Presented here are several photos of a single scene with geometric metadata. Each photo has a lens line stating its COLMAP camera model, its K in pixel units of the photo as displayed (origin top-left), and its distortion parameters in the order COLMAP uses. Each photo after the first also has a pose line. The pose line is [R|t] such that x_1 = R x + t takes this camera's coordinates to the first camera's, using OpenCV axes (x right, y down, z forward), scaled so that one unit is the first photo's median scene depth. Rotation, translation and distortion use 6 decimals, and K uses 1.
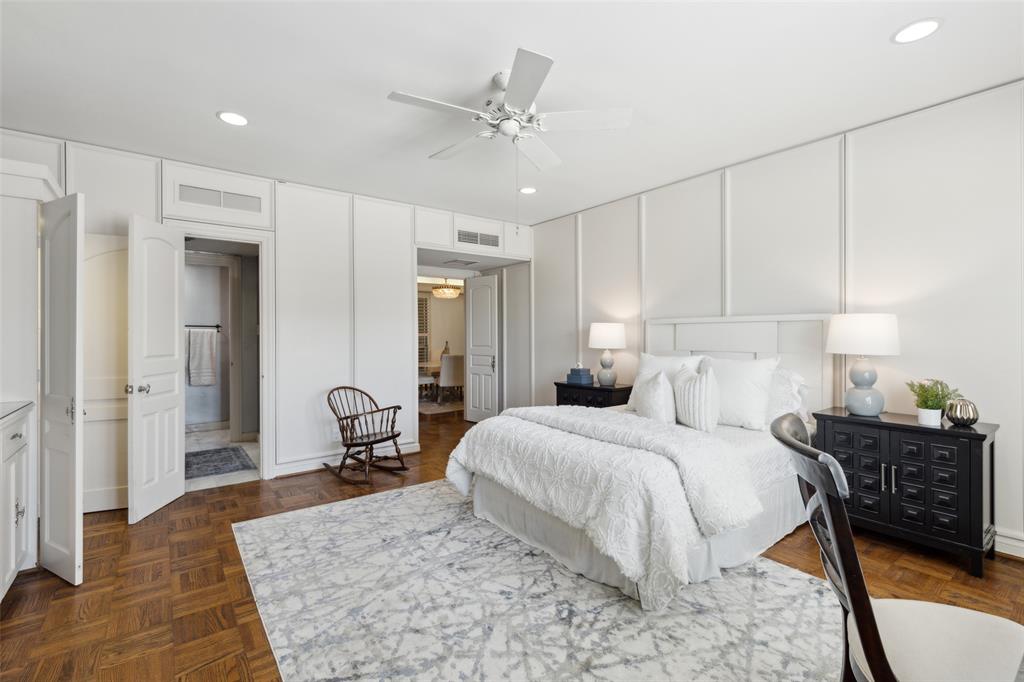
lens RADIAL K [[464.0, 0, 514.5], [0, 464.0, 332.3], [0, 0, 1]] dist [0.007399, -0.001879]
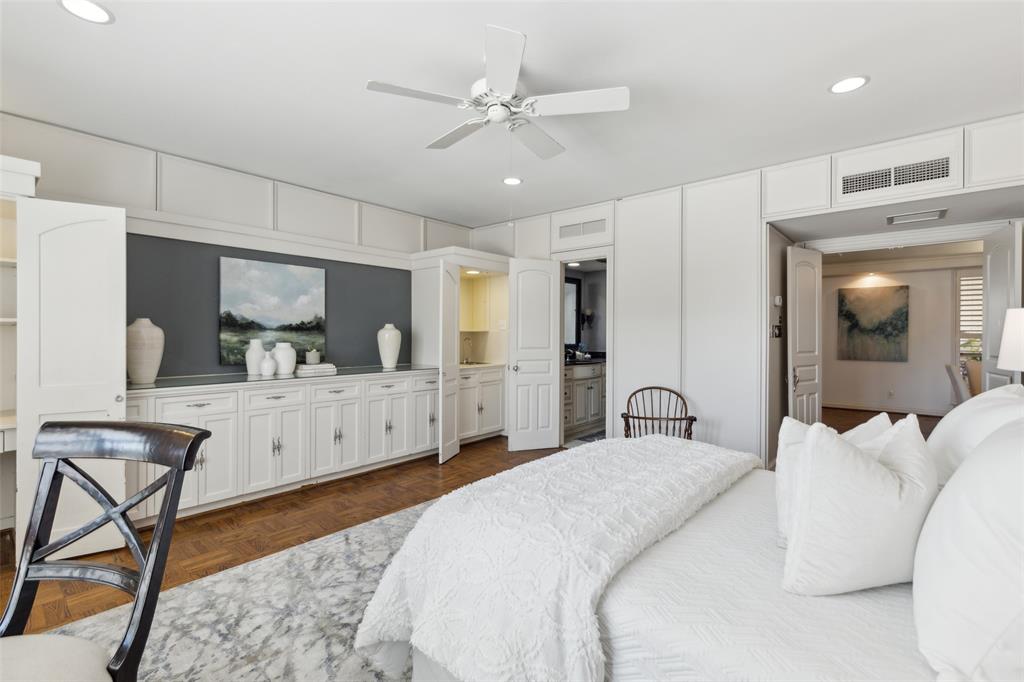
lens RADIAL K [[464.0, 0, 506.9], [0, 464.0, 341.1], [0, 0, 1]] dist [0.007399, -0.001879]
pose [[0.188397, 0.023465, -0.981813, 0.543096], [0.004274, 0.999685, 0.024713, -0.007431], [0.982084, -0.008852, 0.188237, 0.497157]]
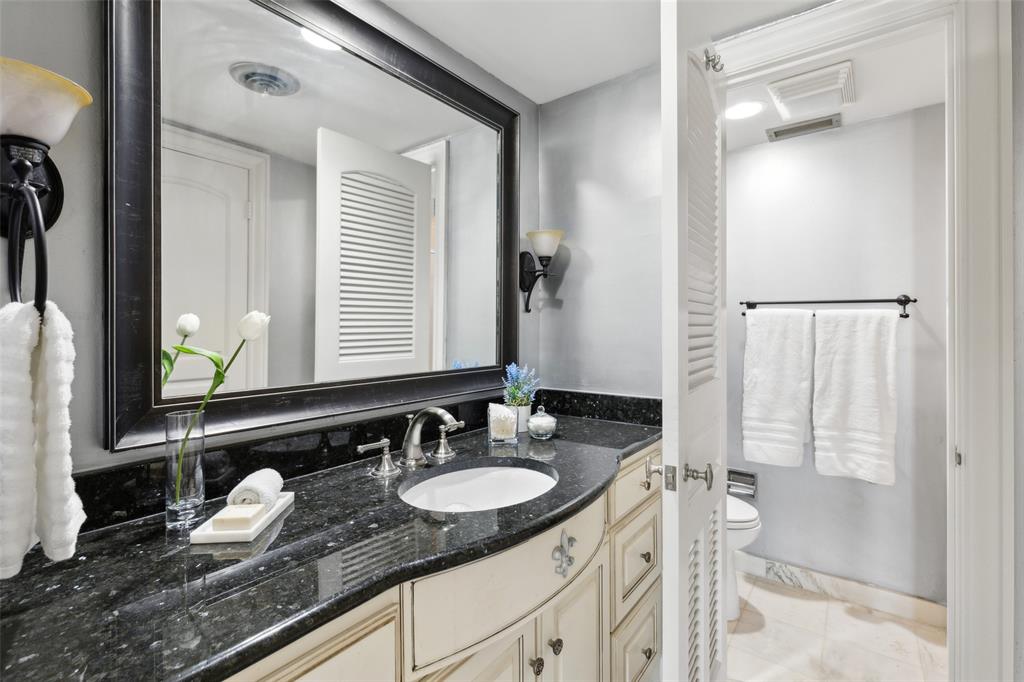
lens RADIAL K [[464.0, 0, 510.4], [0, 464.0, 334.4], [0, 0, 1]] dist [0.007399, -0.001879]
pose [[0.286610, 0.000634, -0.958047, -0.579463], [0.000808, 0.999999, 0.000903, 0.014793], [0.958047, -0.001033, 0.286610, 0.921124]]
